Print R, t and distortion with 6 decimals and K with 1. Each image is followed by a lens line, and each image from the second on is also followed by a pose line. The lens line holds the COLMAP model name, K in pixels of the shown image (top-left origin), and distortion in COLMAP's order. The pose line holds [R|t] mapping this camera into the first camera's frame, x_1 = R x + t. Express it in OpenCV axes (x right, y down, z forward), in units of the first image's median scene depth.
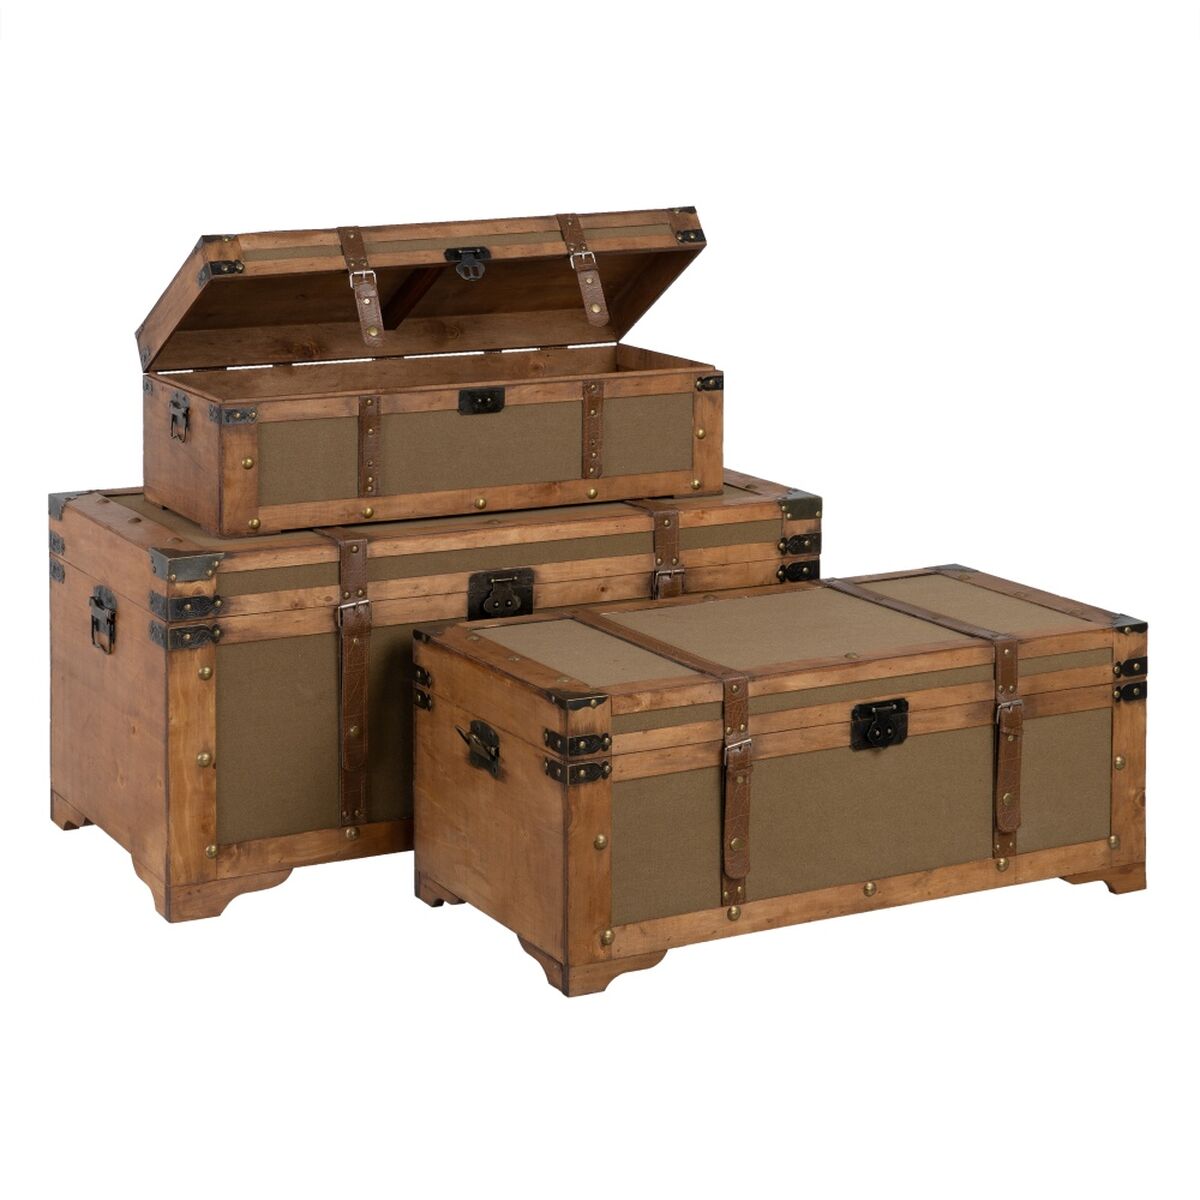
lens RADIAL K [[2823.6, 0, 602.3], [0, 2823.6, 548.0], [0, 0, 1]] dist [0.564414, -7.180754]
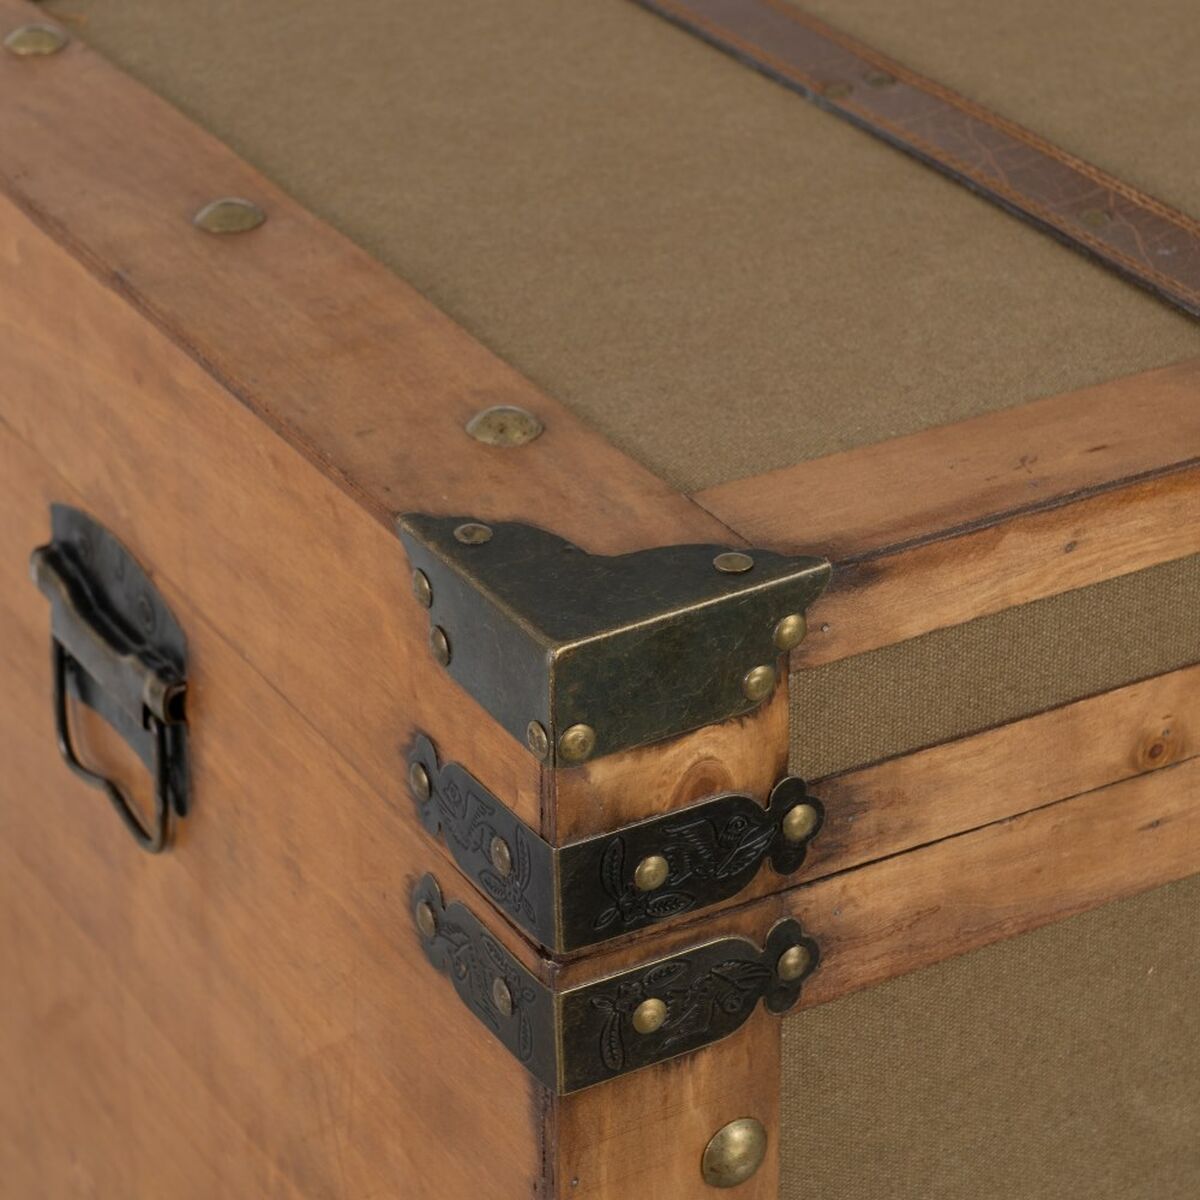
lens RADIAL K [[3834.9, 0, 600.0], [0, 3834.9, 600.0], [0, 0, 1]] dist [0.246159, -1.012857]
pose [[0.999101, -0.040989, 0.010864, -0.149180], [0.036745, 0.964739, 0.260631, -0.059934], [-0.021164, -0.259997, 0.965377, 0.757559]]
